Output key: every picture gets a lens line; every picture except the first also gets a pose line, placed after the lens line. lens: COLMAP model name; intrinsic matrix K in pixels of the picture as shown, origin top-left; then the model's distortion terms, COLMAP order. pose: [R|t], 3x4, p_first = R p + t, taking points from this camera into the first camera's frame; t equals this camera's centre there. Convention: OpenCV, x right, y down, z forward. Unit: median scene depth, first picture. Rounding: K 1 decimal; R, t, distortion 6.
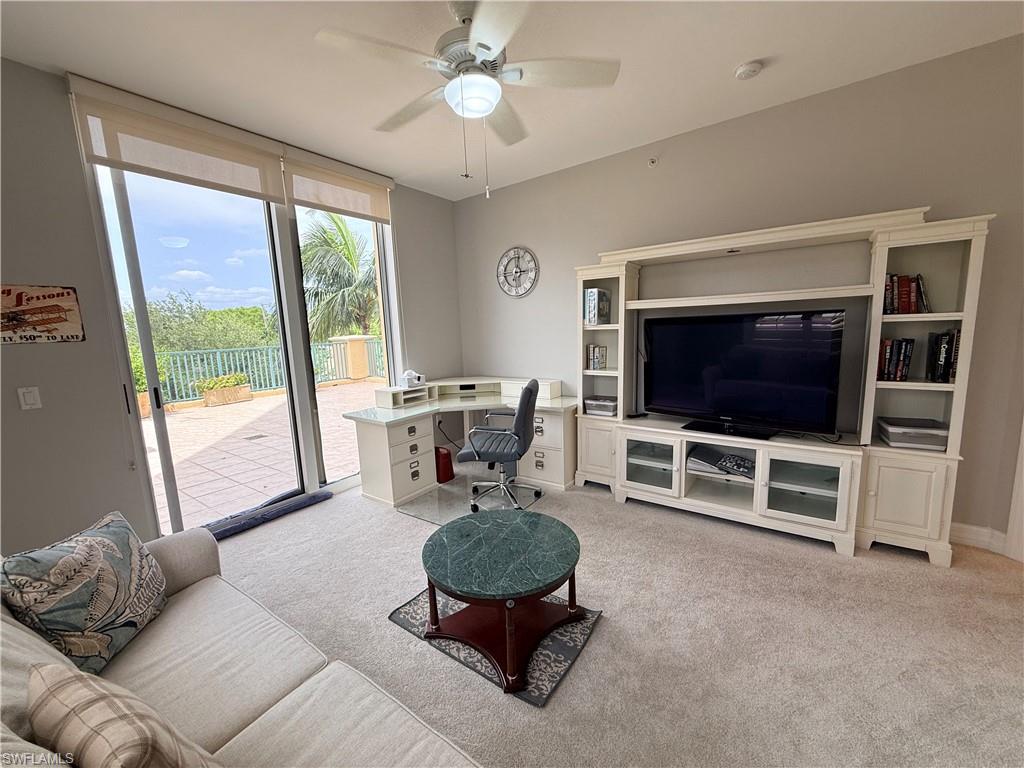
lens RADIAL K [[406.9, 0, 504.8], [0, 406.9, 387.1], [0, 0, 1]] dist [0.016578, 0.000235]
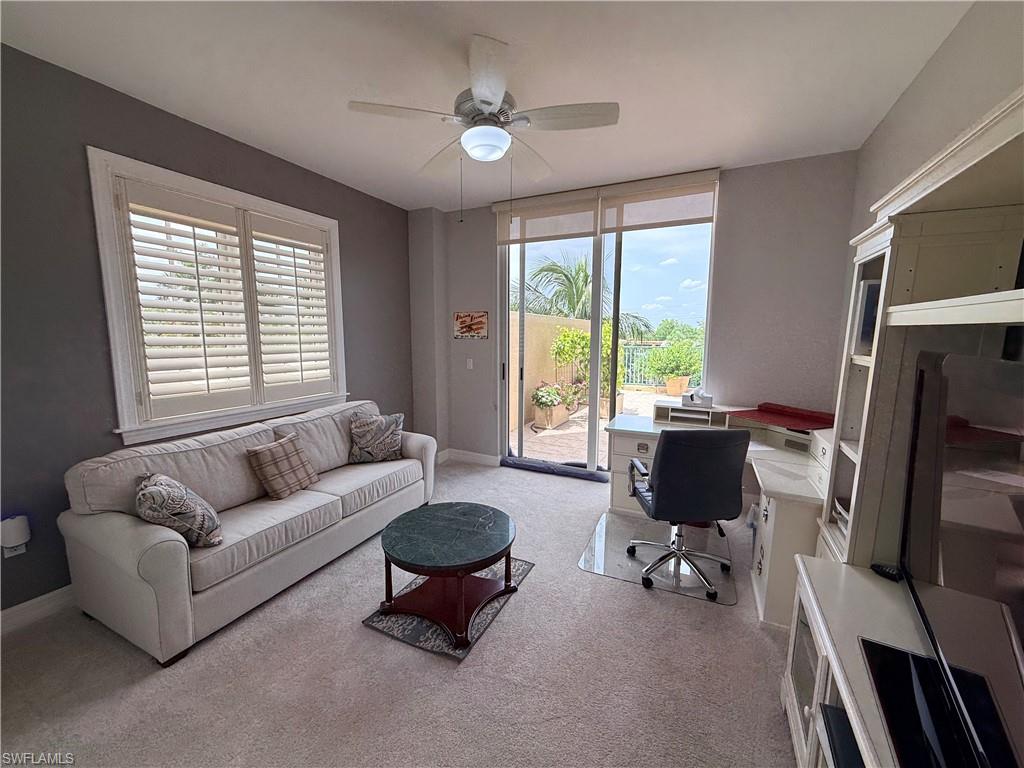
lens RADIAL K [[406.9, 0, 505.9], [0, 406.9, 382.8], [0, 0, 1]] dist [0.016578, 0.000235]
pose [[0.165248, 0.158134, -0.973492, 0.877196], [-0.155590, 0.978882, 0.132598, -0.165795], [0.973902, 0.129554, 0.186362, 0.706268]]
